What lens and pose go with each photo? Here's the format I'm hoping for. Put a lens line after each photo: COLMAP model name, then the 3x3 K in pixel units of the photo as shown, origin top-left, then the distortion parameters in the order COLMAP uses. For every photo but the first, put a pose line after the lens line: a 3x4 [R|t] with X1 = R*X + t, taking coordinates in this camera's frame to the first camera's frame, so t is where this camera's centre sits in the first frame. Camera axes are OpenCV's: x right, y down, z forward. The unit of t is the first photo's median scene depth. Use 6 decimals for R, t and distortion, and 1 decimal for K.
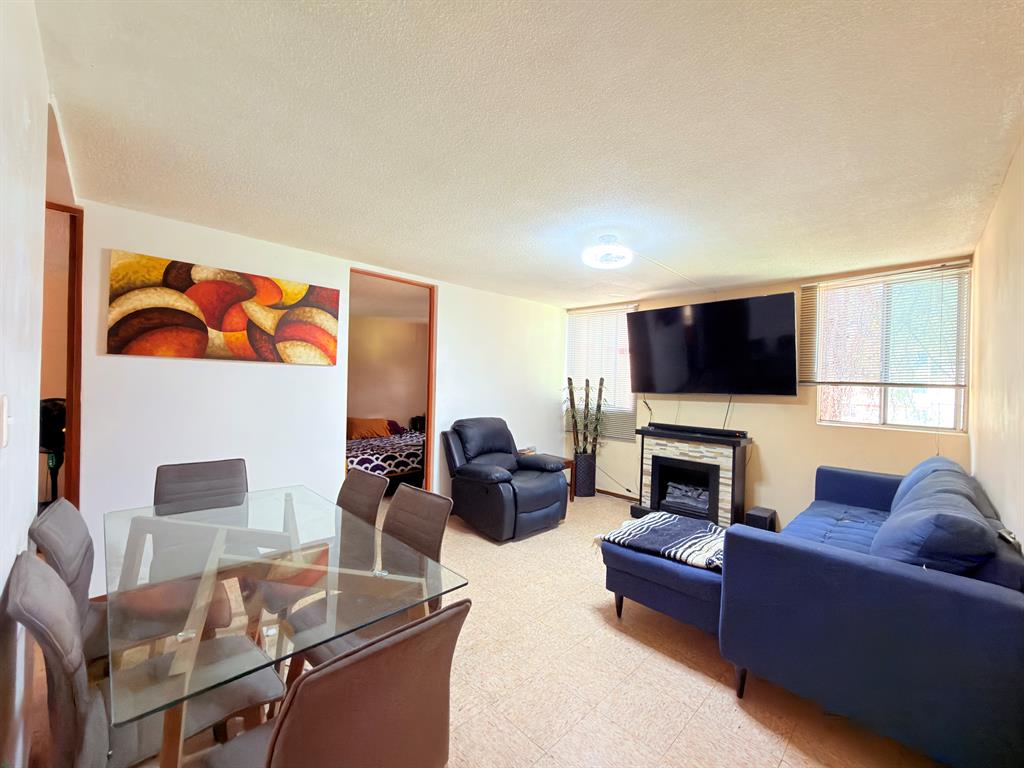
lens RADIAL K [[407.0, 0, 510.3], [0, 407.0, 382.4], [0, 0, 1]] dist [-0.000447, 0.000210]
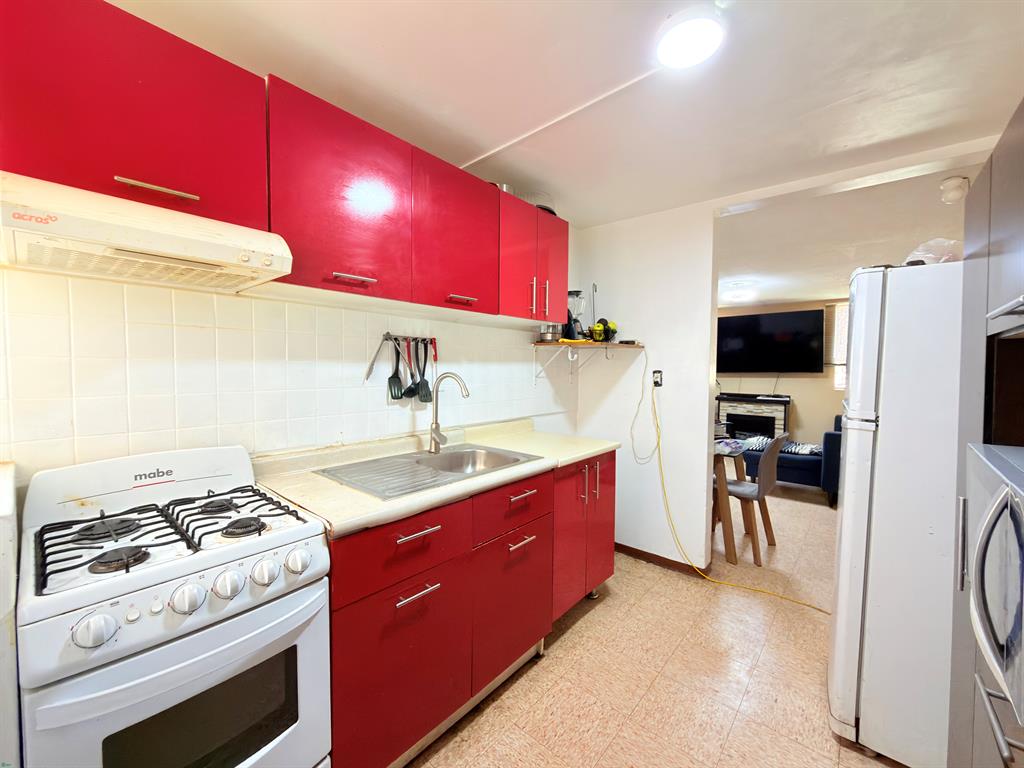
lens RADIAL K [[407.0, 0, 512.1], [0, 407.0, 382.0], [0, 0, 1]] dist [-0.000447, 0.000210]
pose [[0.996455, -0.014351, 0.082893, -0.636156], [0.011354, 0.999269, 0.036509, -0.003445], [-0.083356, -0.035438, 0.995889, -0.492246]]
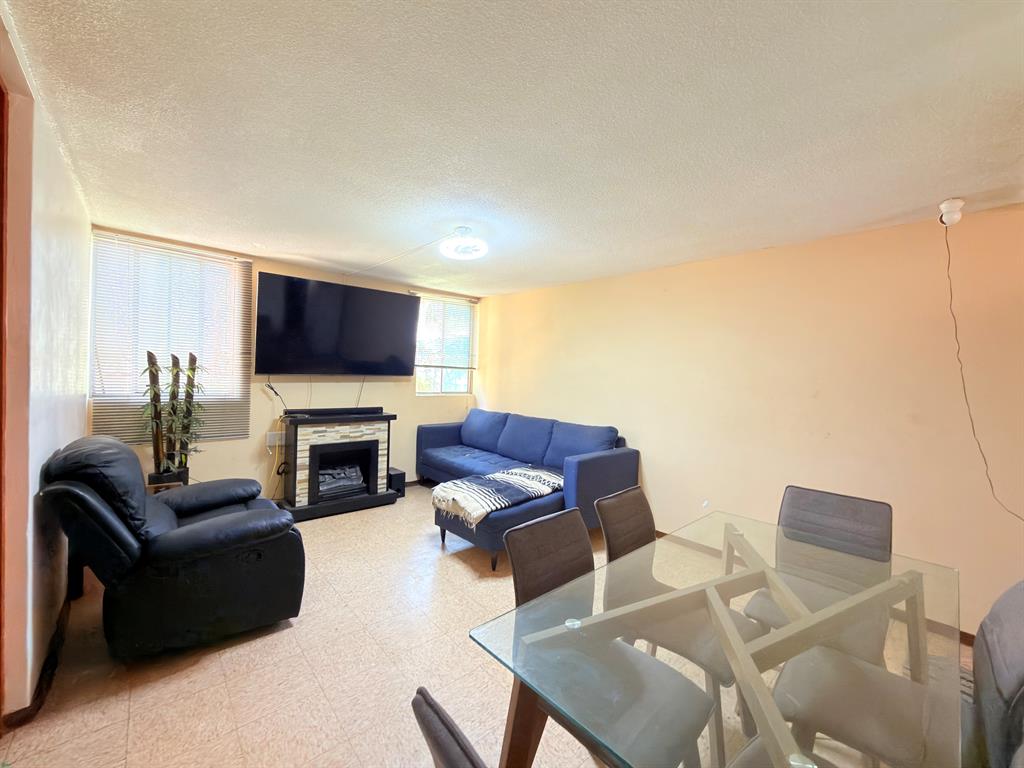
lens RADIAL K [[407.0, 0, 513.9], [0, 407.0, 379.6], [0, 0, 1]] dist [-0.000447, 0.000210]
pose [[0.051829, -0.038756, 0.997904, -0.561198], [-0.033708, 0.998609, 0.040534, -0.017244], [-0.998087, -0.035738, 0.050451, 0.571519]]
